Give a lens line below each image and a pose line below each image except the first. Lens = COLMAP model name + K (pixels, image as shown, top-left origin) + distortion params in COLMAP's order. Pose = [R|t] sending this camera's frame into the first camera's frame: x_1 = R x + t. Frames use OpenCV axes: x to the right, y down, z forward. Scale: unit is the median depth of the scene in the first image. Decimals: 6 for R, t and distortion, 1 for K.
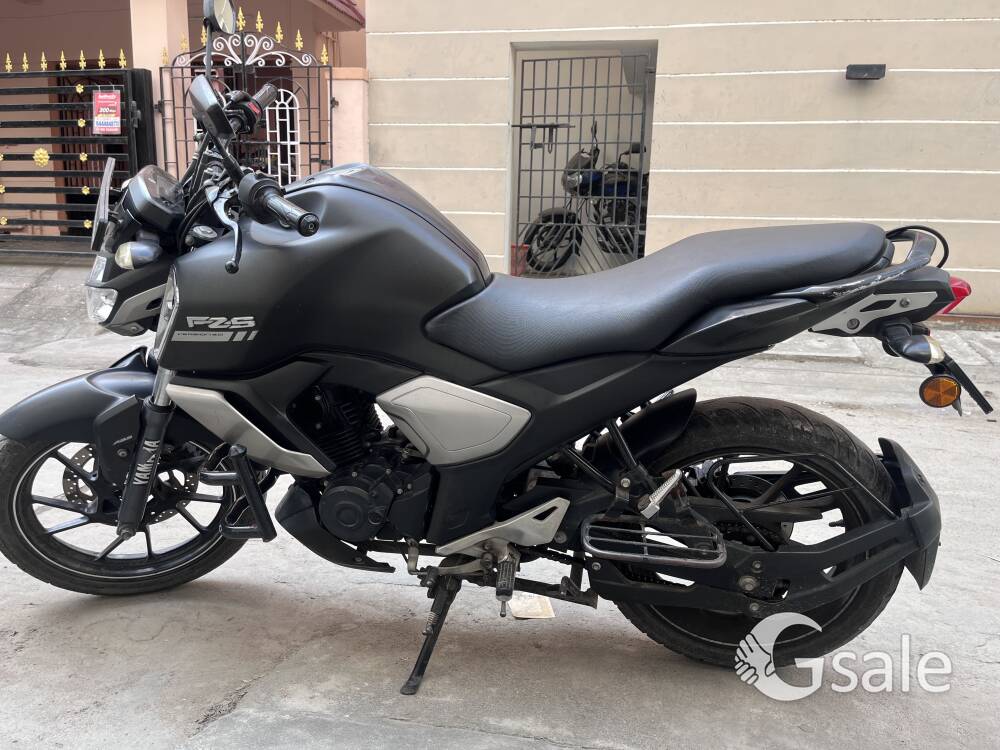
lens RADIAL K [[759.8, 0, 496.5], [0, 759.8, 372.1], [0, 0, 1]] dist [0.070776, -0.101053]
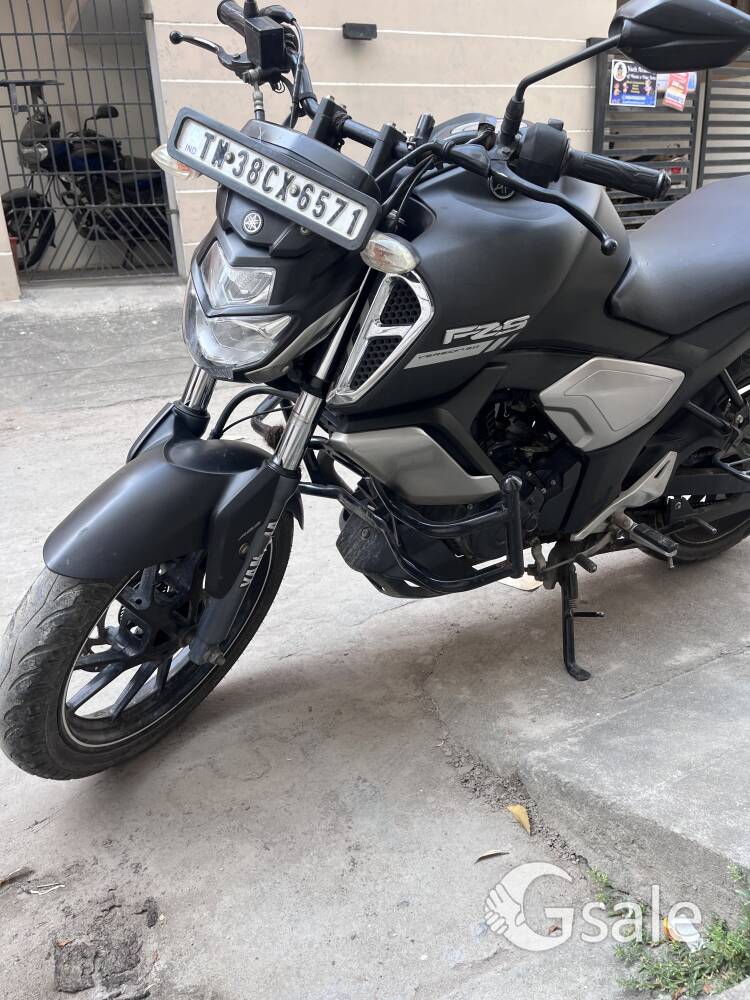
lens RADIAL K [[763.5, 0, 369.9], [0, 763.5, 499.1], [0, 0, 1]] dist [0.076227, -0.108657]
pose [[0.783364, -0.280048, 0.554900, -0.677835], [0.179836, 0.956684, 0.228944, -0.072645], [-0.594979, -0.079556, 0.799794, 0.307356]]
